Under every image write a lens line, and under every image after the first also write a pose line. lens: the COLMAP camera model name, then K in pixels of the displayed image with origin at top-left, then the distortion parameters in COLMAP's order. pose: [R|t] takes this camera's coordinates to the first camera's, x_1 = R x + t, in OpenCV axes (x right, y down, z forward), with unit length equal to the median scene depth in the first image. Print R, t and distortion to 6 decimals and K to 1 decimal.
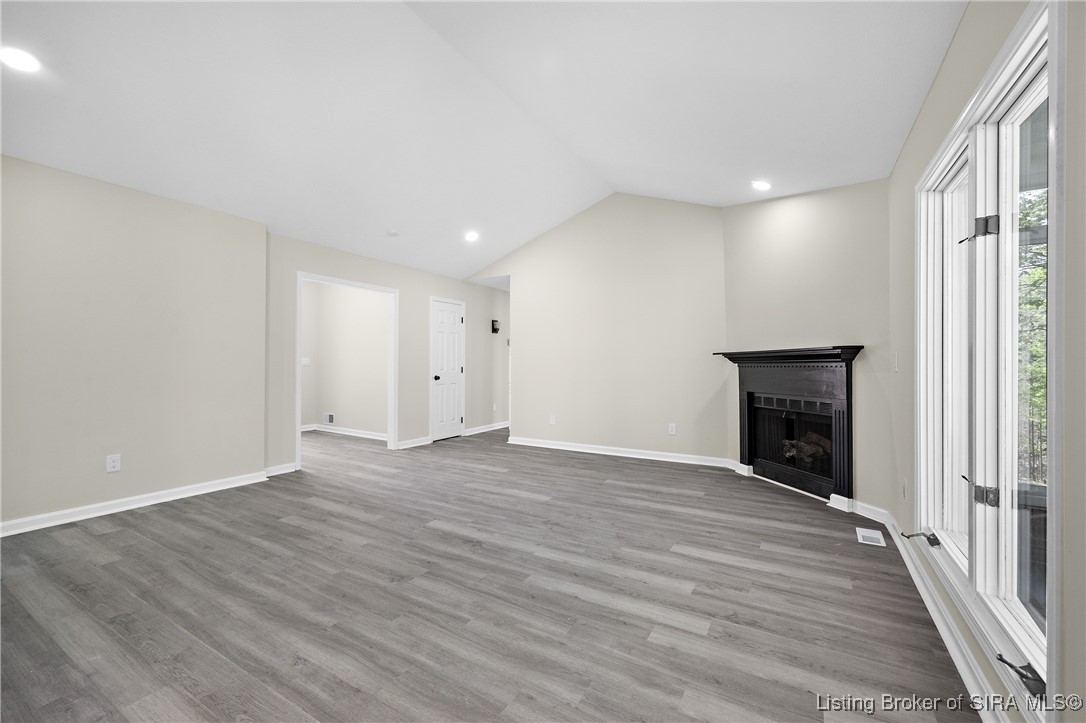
lens RADIAL K [[438.6, 0, 546.8], [0, 438.6, 360.5], [0, 0, 1]] dist [-0.000329, -0.000762]
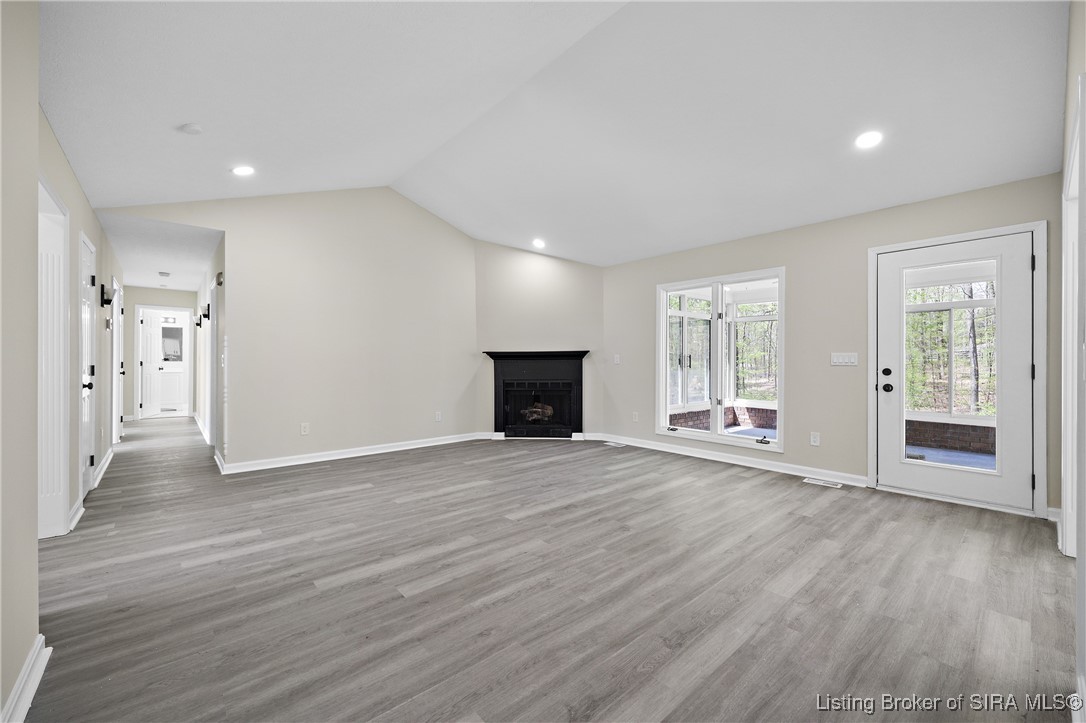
lens RADIAL K [[438.6, 0, 549.6], [0, 438.6, 360.9], [0, 0, 1]] dist [-0.000329, -0.000762]
pose [[0.304697, -0.001408, 0.952448, -1.122044], [-0.008159, 0.999958, 0.004088, 0.003400], [-0.952415, -0.009017, 0.304672, 0.569018]]
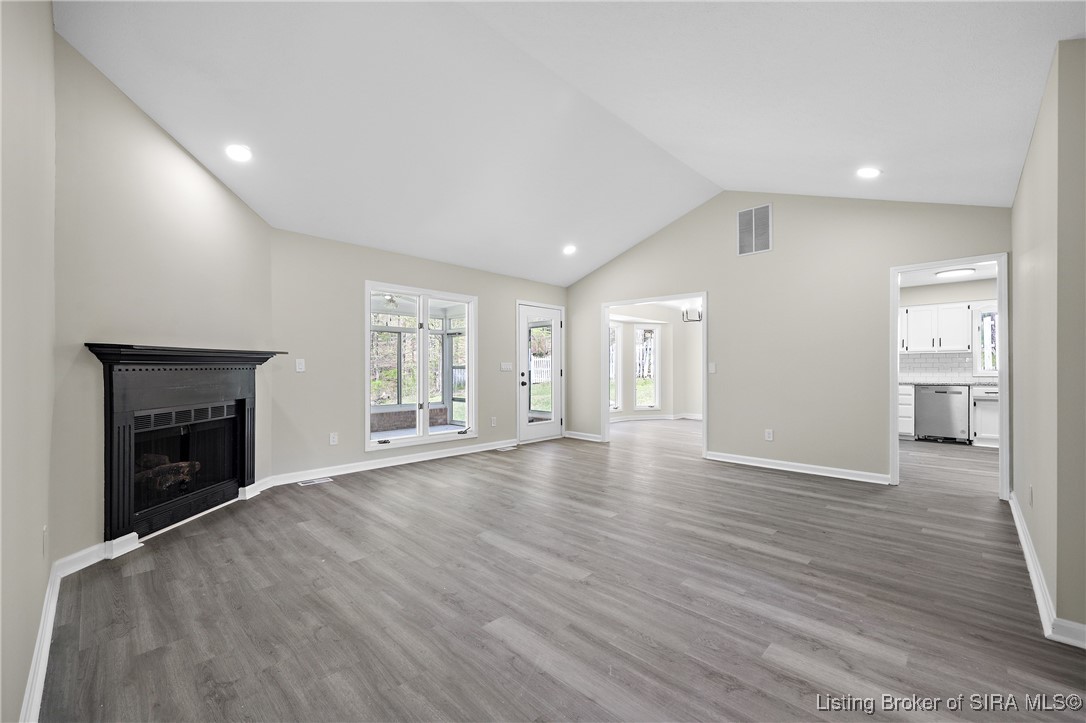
lens RADIAL K [[438.6, 0, 550.3], [0, 438.6, 368.8], [0, 0, 1]] dist [-0.000329, -0.000762]
pose [[-0.973906, -0.001949, 0.226945, -0.332710], [-0.003709, 0.999966, -0.007329, 0.018486], [-0.226923, -0.007979, -0.973880, 1.953109]]
